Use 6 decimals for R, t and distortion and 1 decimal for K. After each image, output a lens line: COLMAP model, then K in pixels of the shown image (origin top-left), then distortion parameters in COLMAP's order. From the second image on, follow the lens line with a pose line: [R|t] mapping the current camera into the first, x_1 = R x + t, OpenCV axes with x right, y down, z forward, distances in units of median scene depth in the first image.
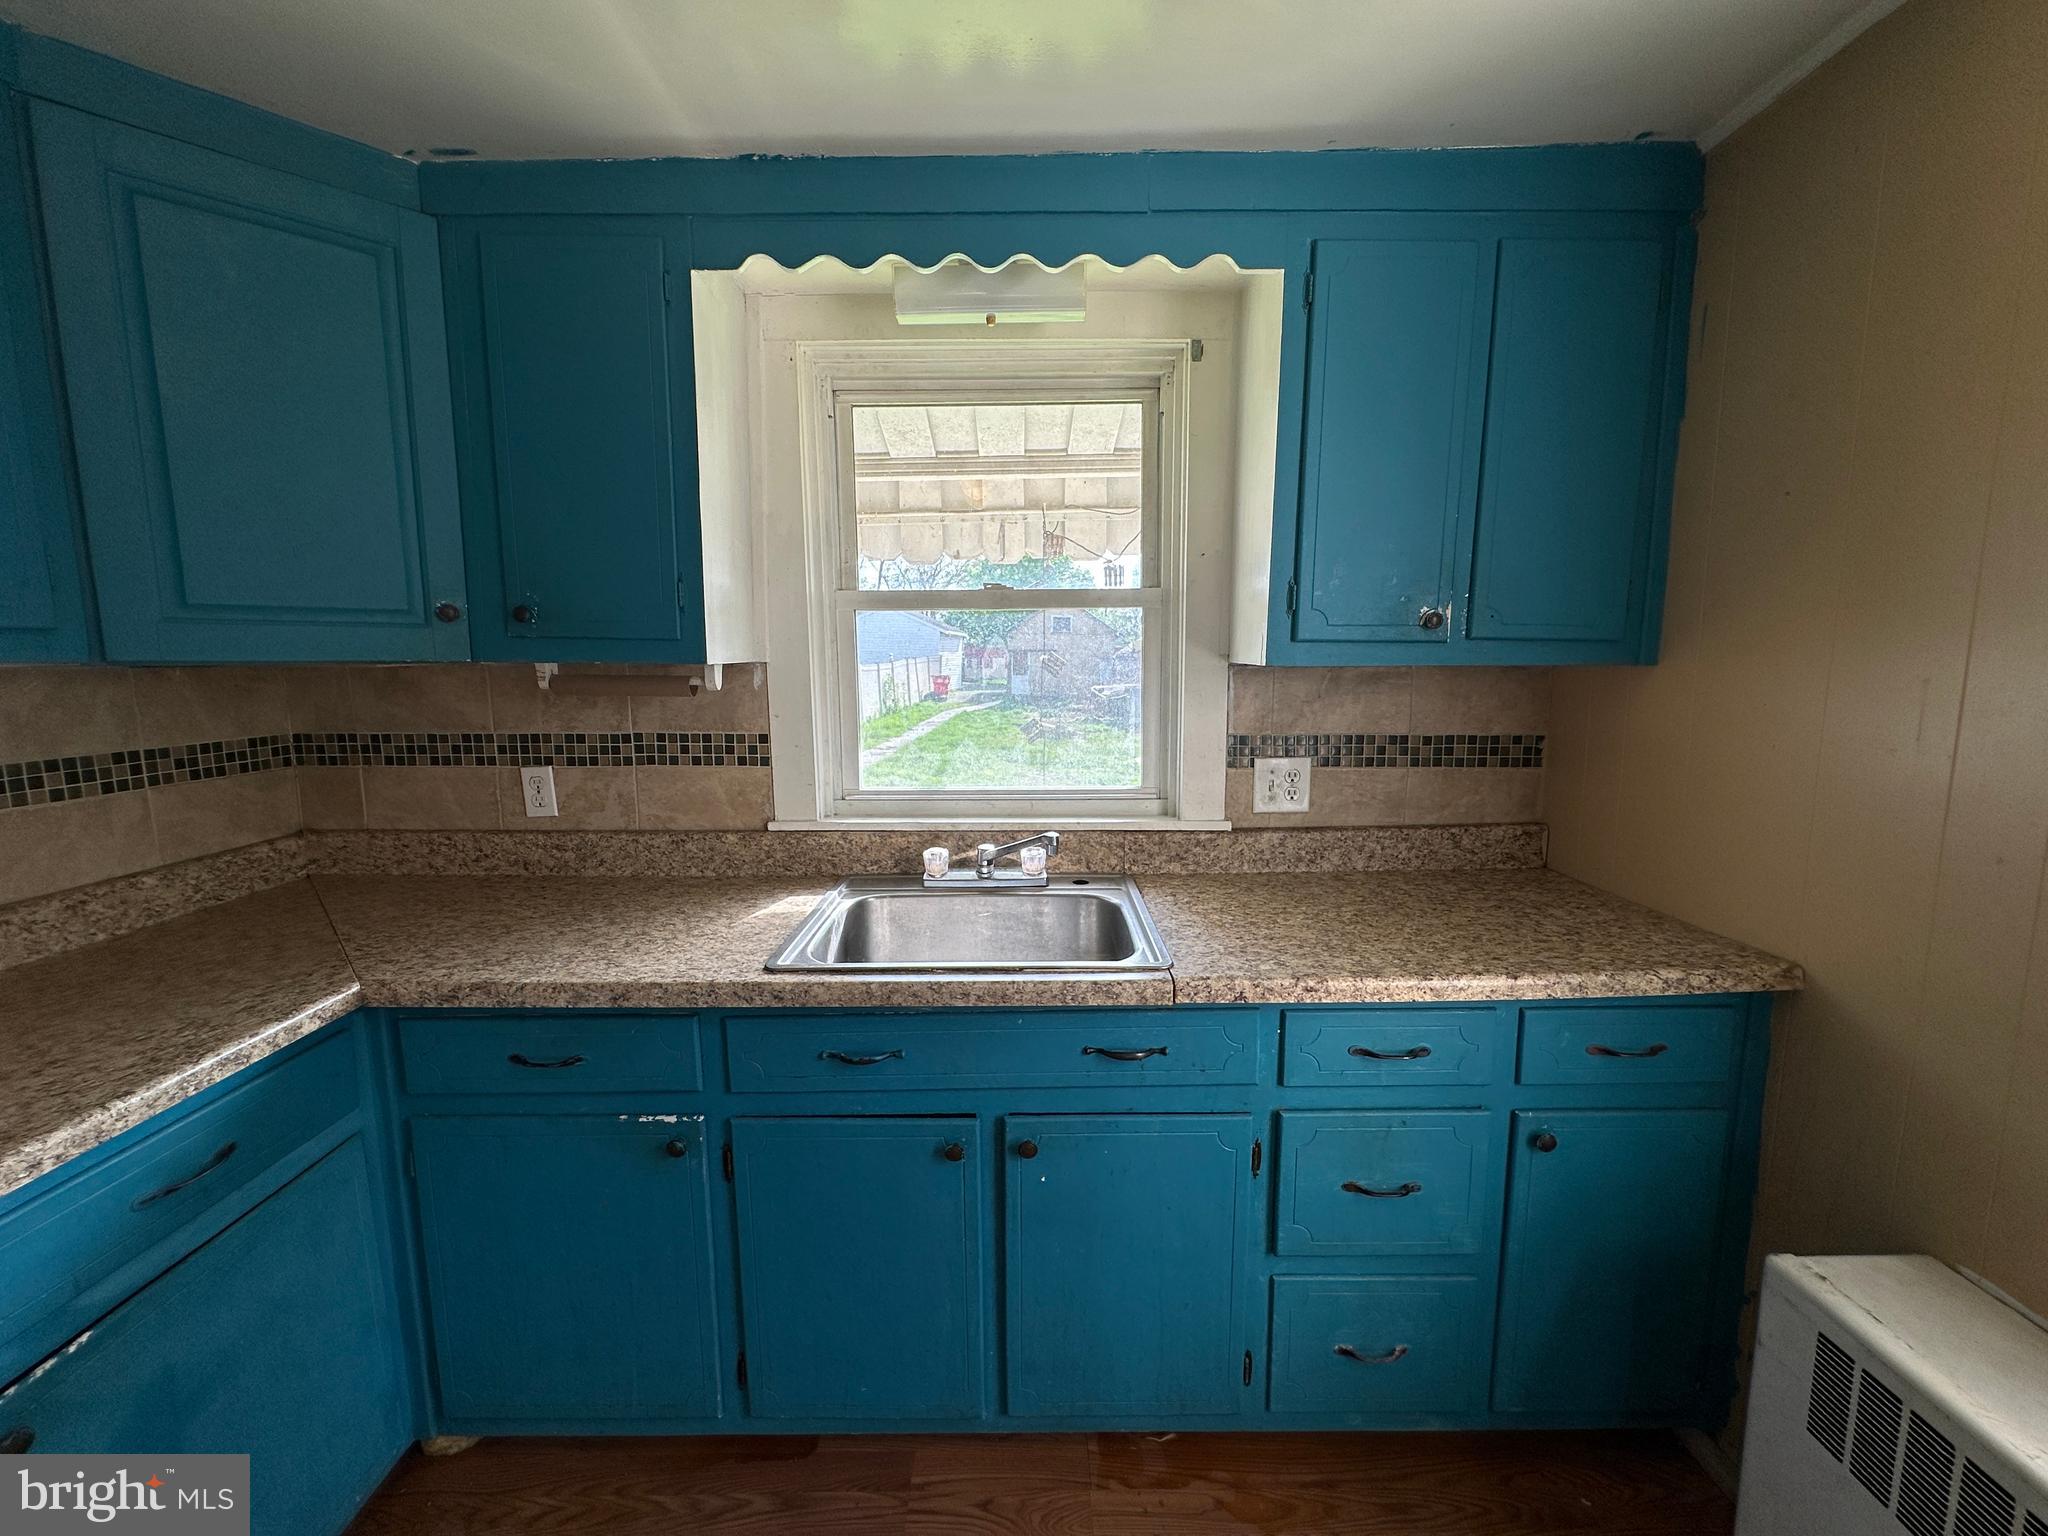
lens RADIAL K [[825.8, 0, 1020.3], [0, 825.8, 762.1], [0, 0, 1]] dist [0.001333, 0.000069]
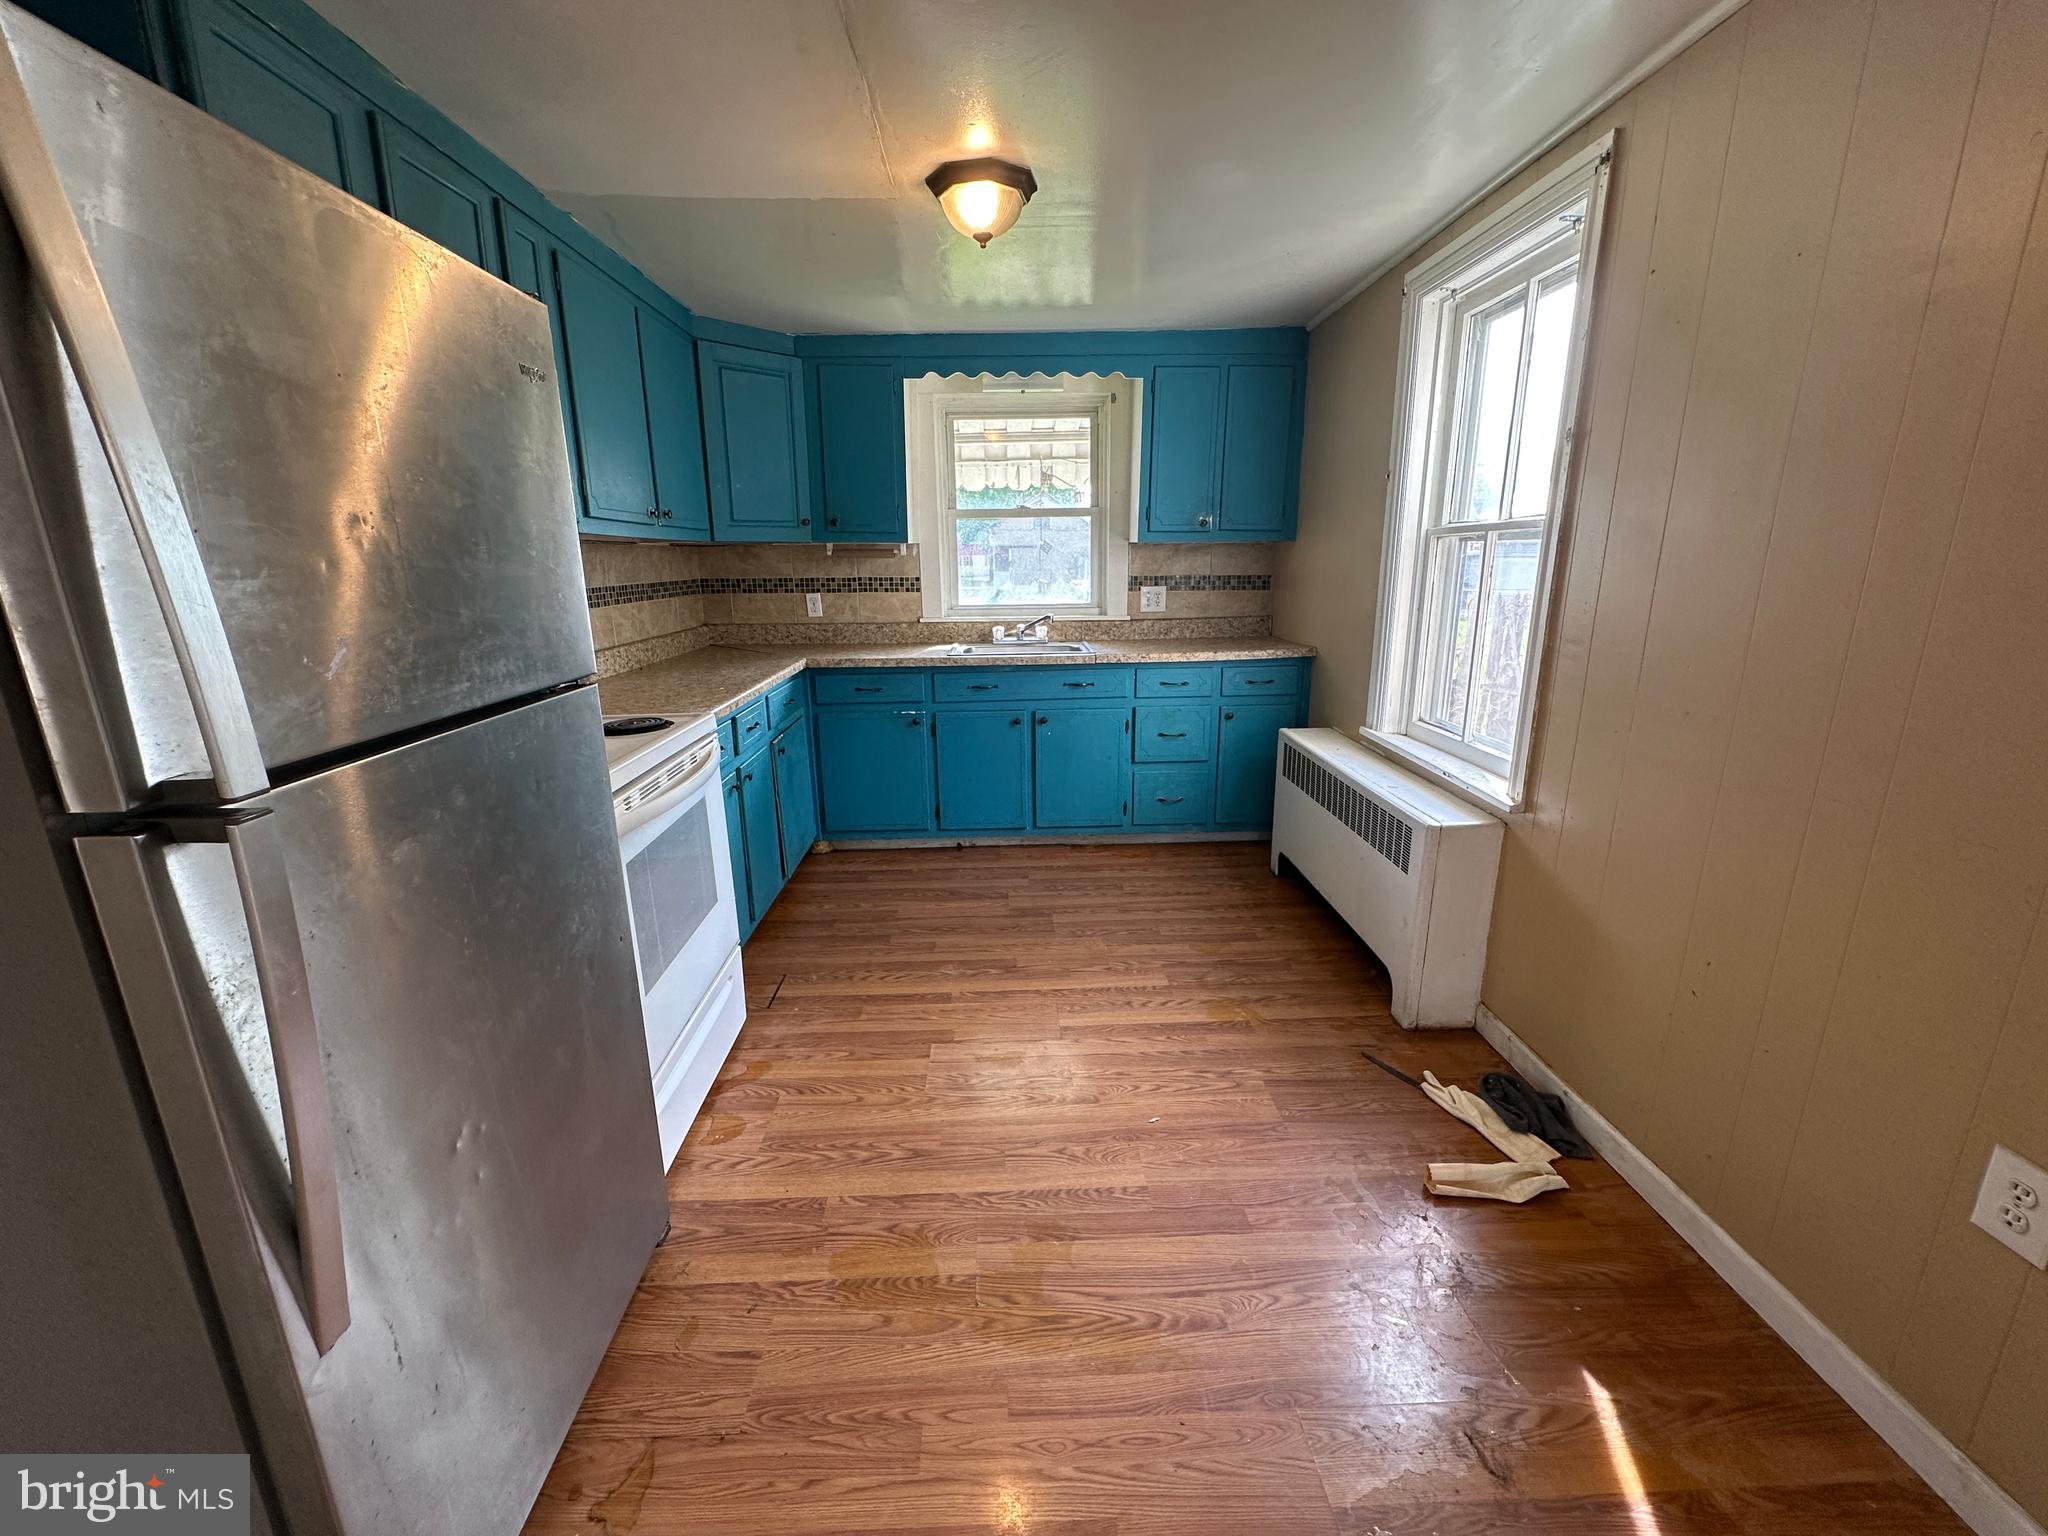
lens RADIAL K [[825.8, 0, 1025.9], [0, 825.8, 769.6], [0, 0, 1]] dist [0.001333, 0.000069]
pose [[0.999428, -0.014775, 0.030435, -0.098776], [0.010755, 0.991683, 0.128254, 0.197015], [-0.032077, -0.127853, 0.991274, -1.260030]]
